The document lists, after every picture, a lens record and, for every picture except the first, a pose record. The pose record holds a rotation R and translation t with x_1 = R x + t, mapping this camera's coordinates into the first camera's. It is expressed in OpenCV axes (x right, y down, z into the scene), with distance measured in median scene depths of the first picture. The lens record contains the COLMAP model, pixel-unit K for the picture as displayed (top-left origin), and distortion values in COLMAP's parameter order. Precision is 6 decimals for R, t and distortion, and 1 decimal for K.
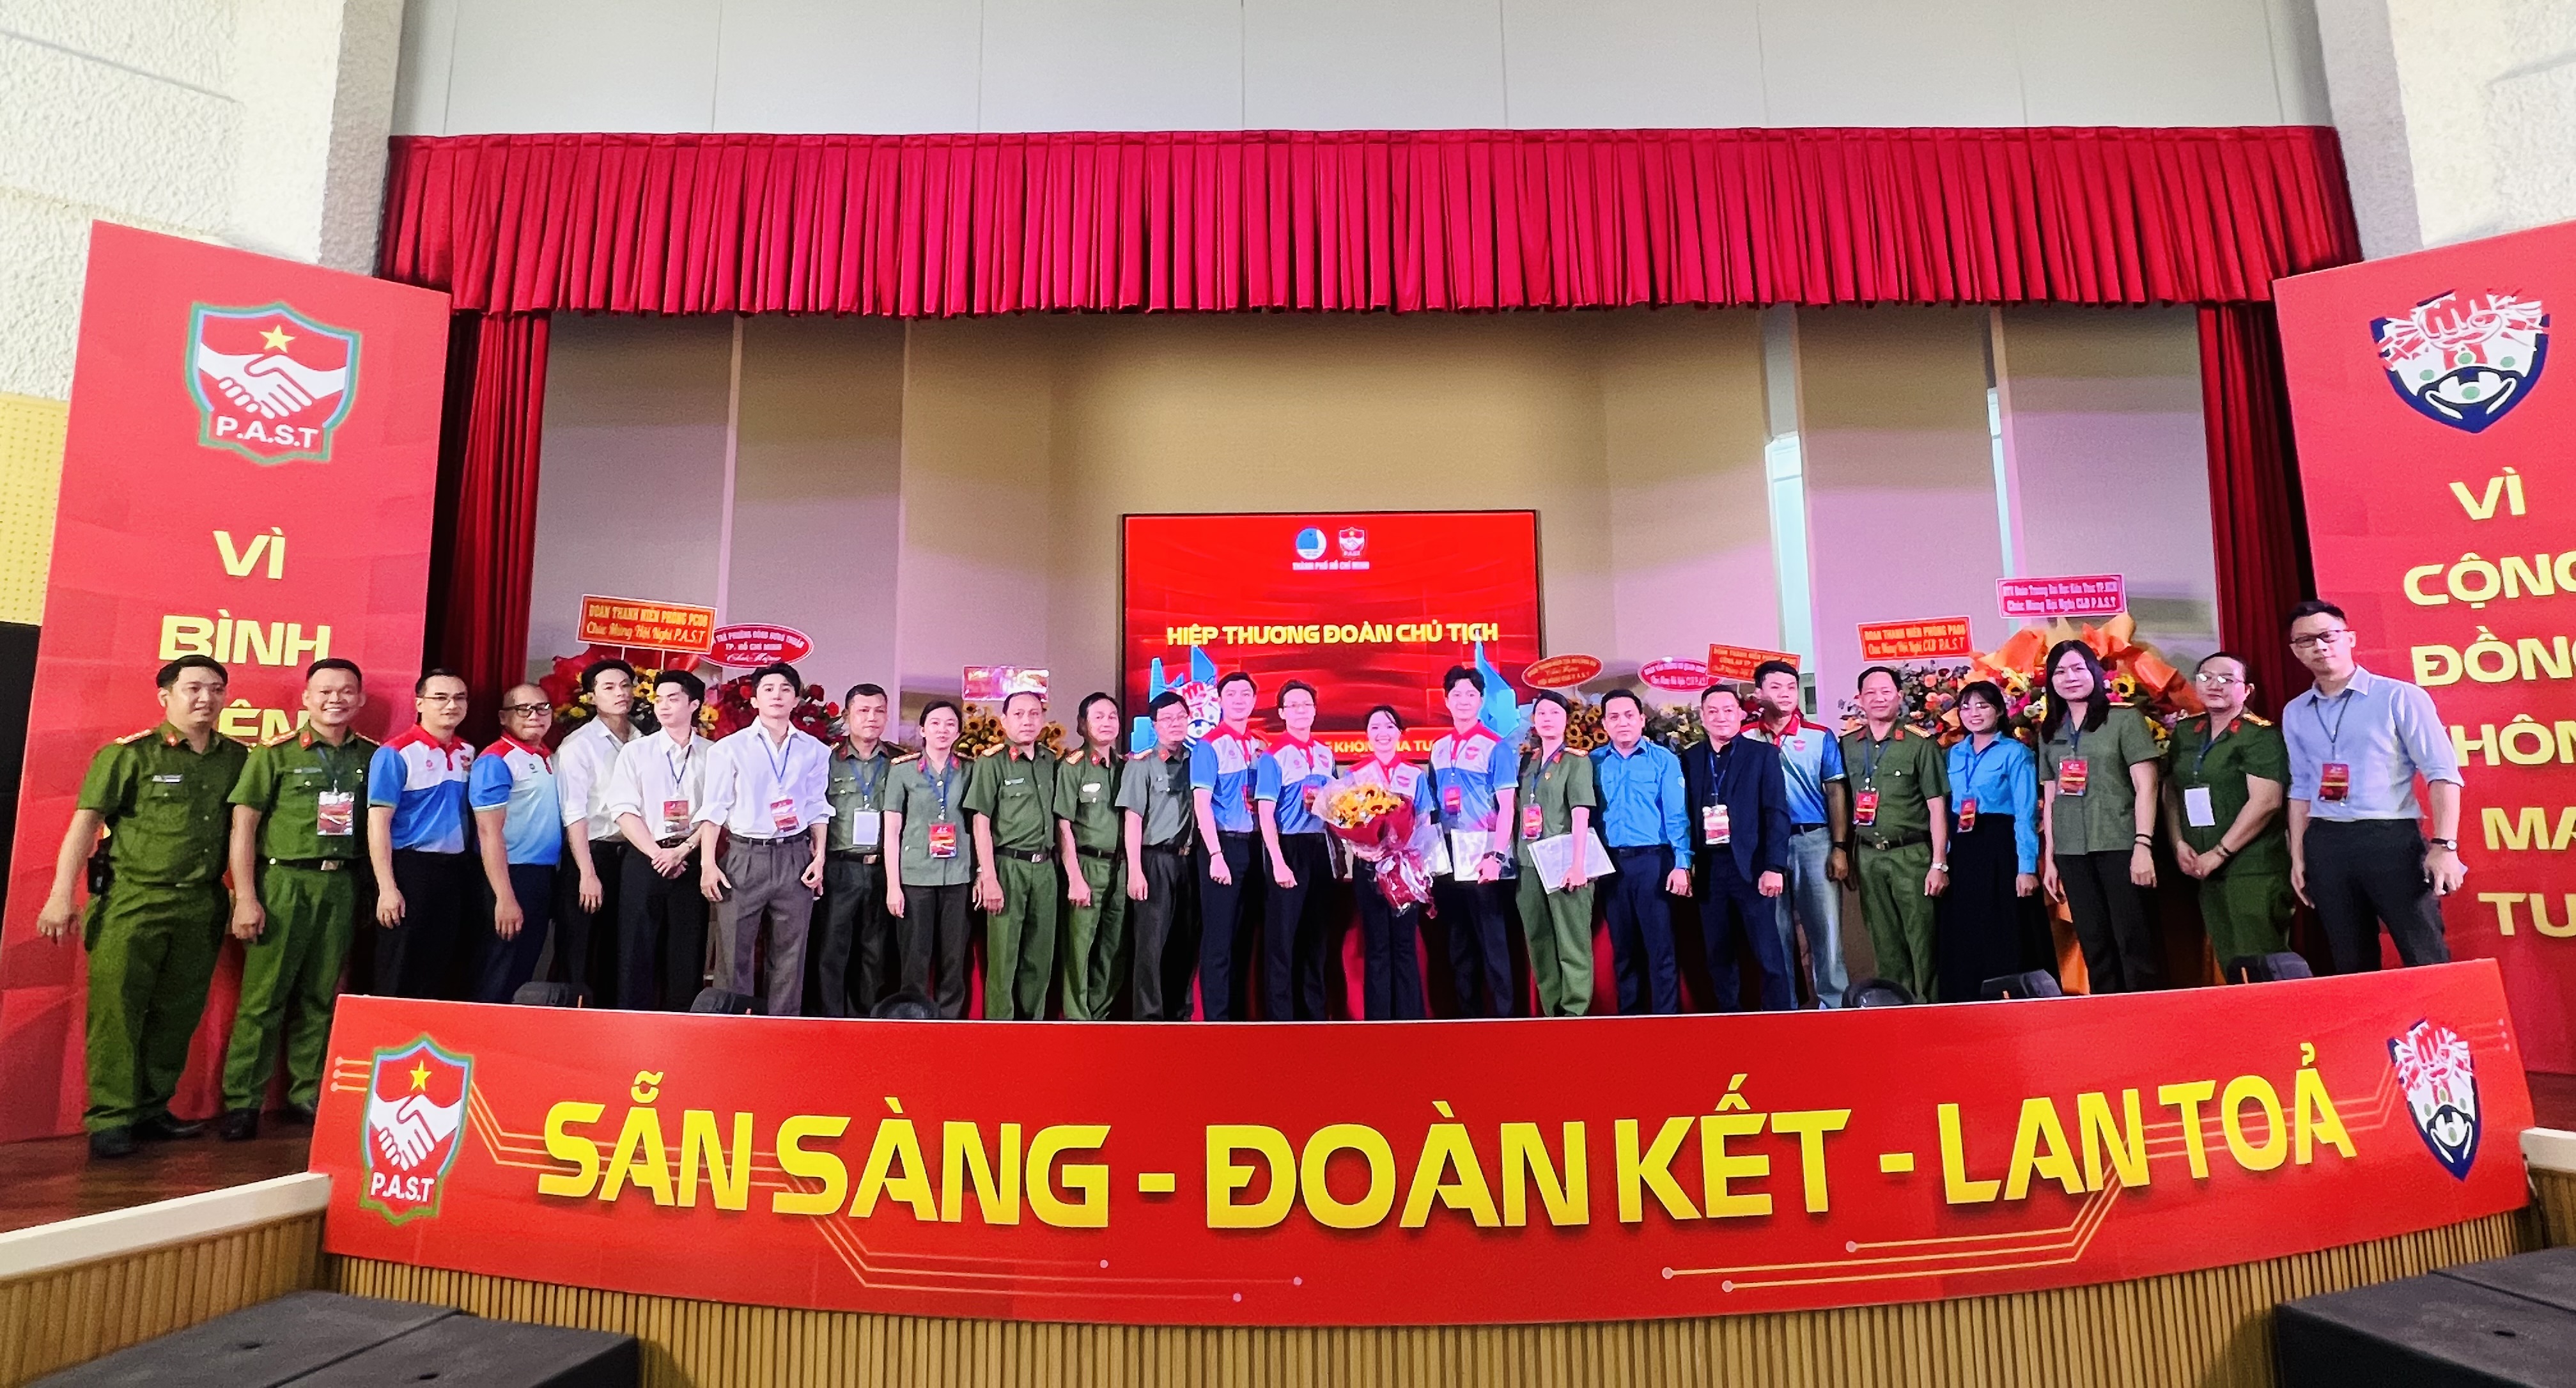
lens RADIAL K [[1292.5, 0, 1289.2], [0, 1292.5, 674.5], [0, 0, 1]] dist [-0.028895, 0.000849]
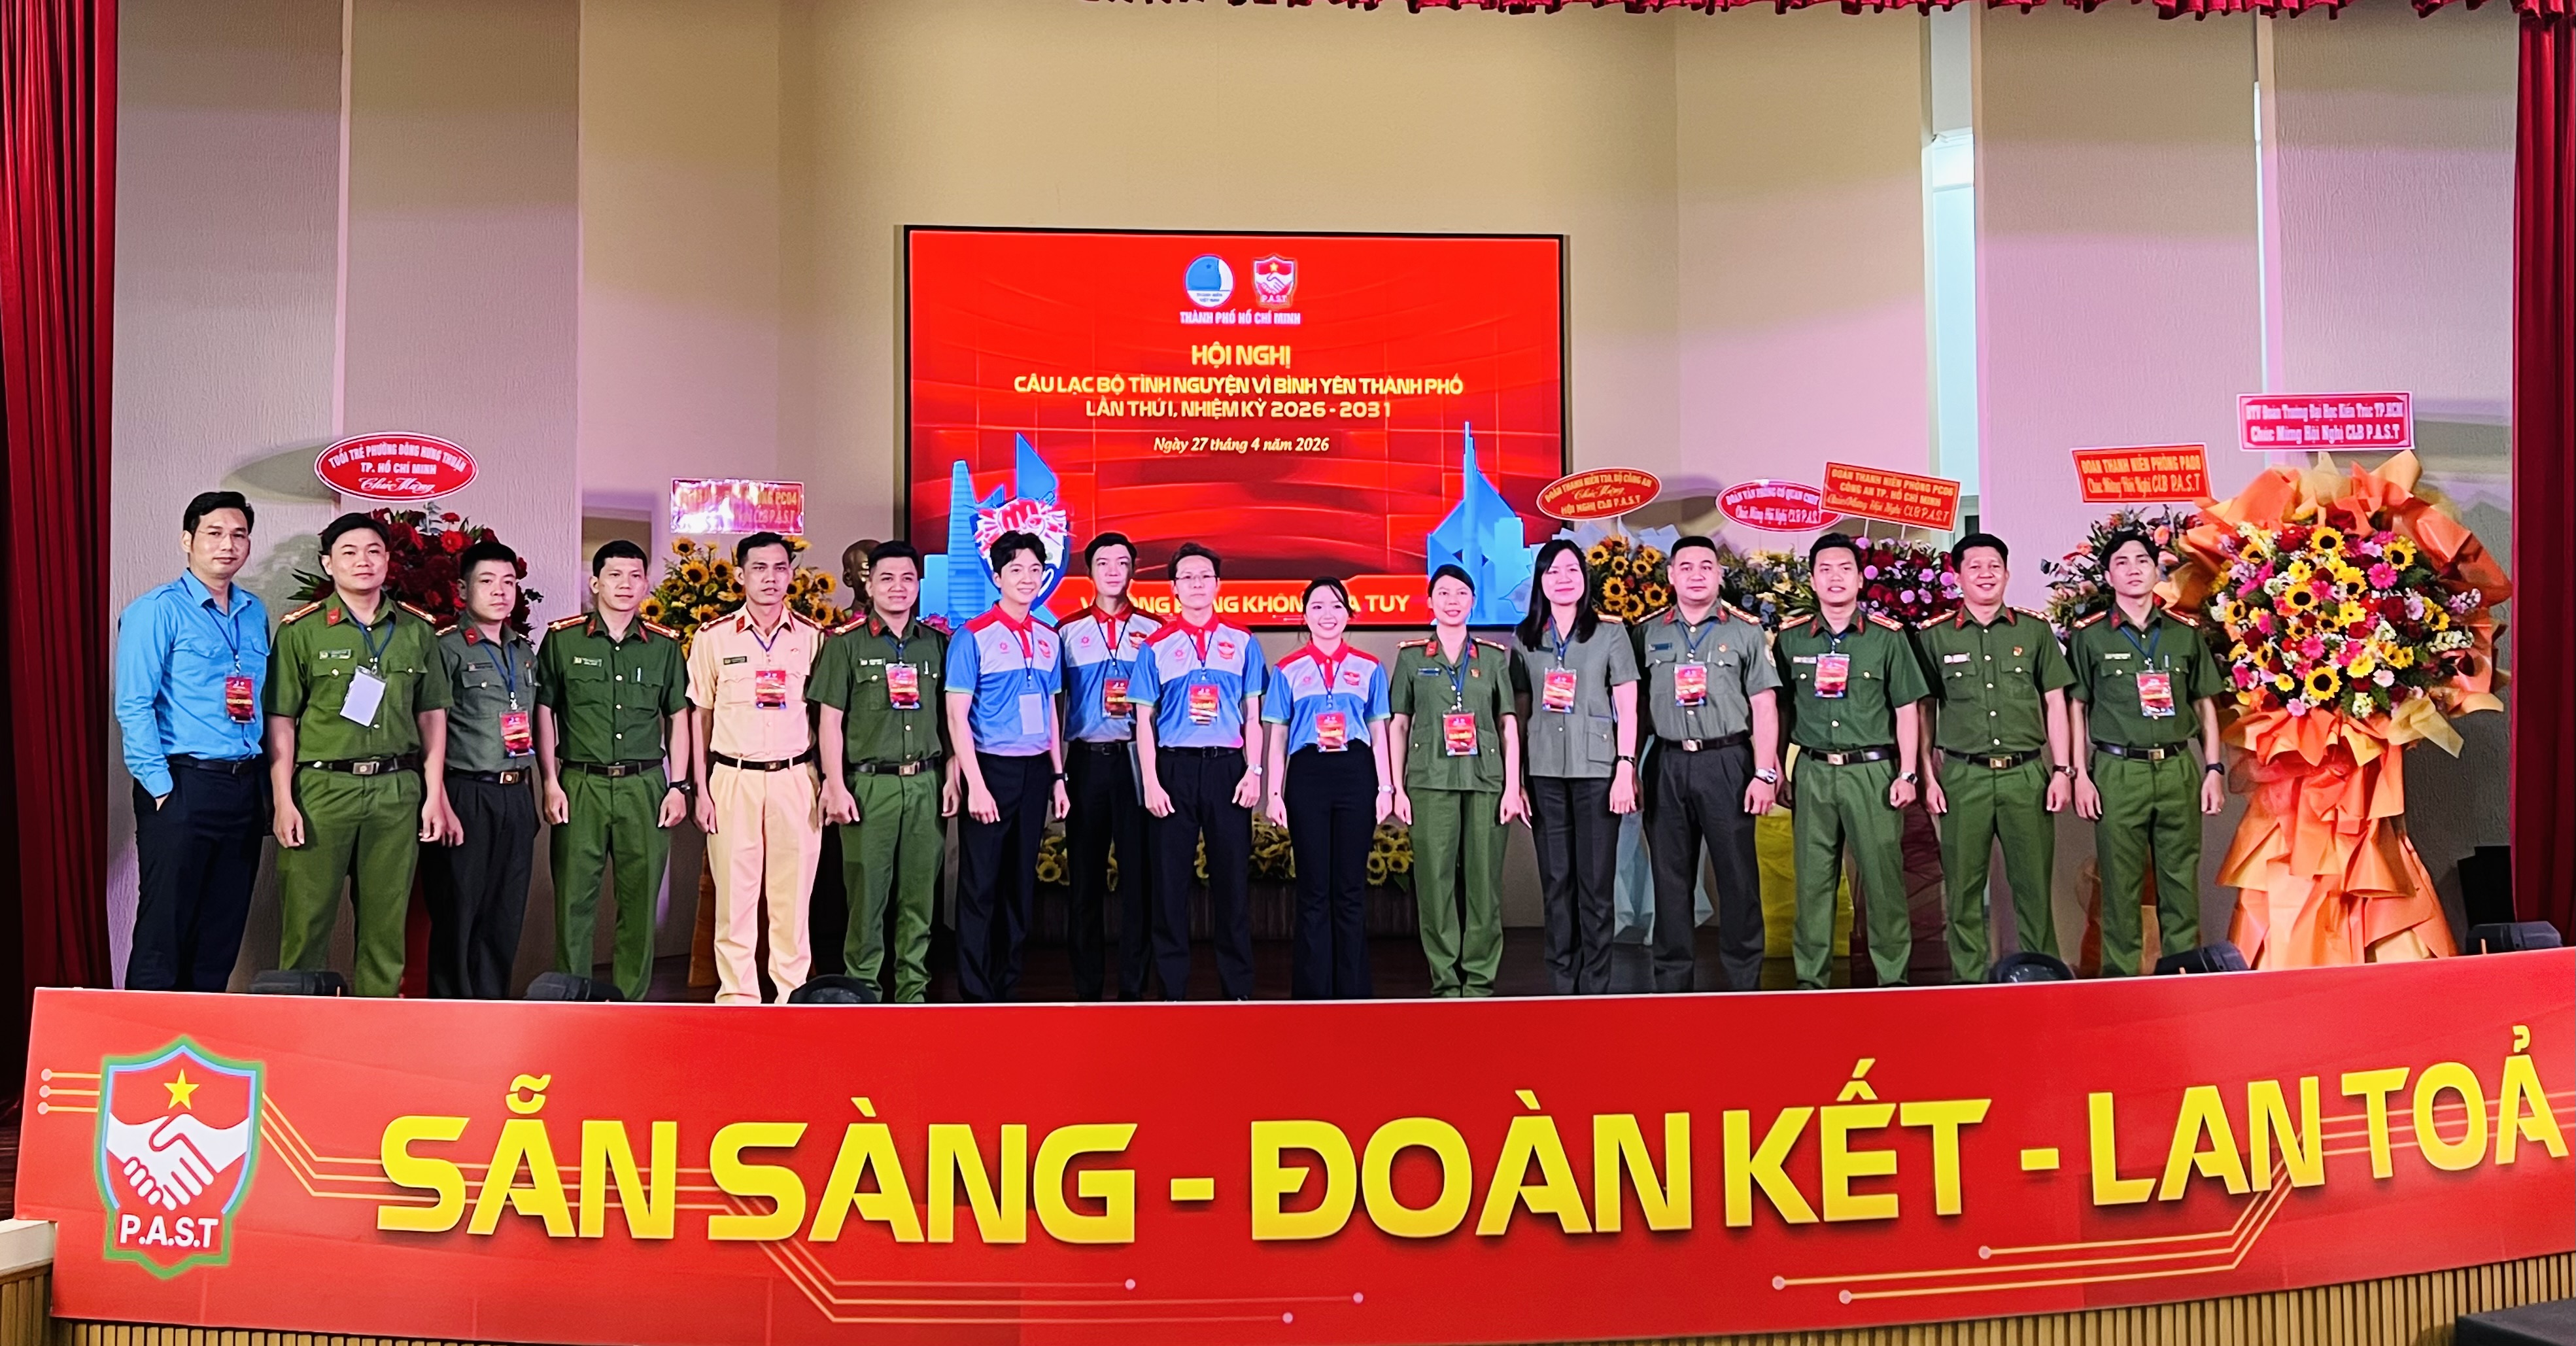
lens RADIAL K [[2306.9, 0, 1288.0], [0, 2306.9, 673.0], [0, 0, 1]] dist [0.019004, -0.122063]
pose [[0.995327, 0.005990, 0.096381, -0.176441], [-0.015830, 0.994693, 0.101660, -0.092219], [-0.095260, -0.102711, 0.990139, -0.444850]]
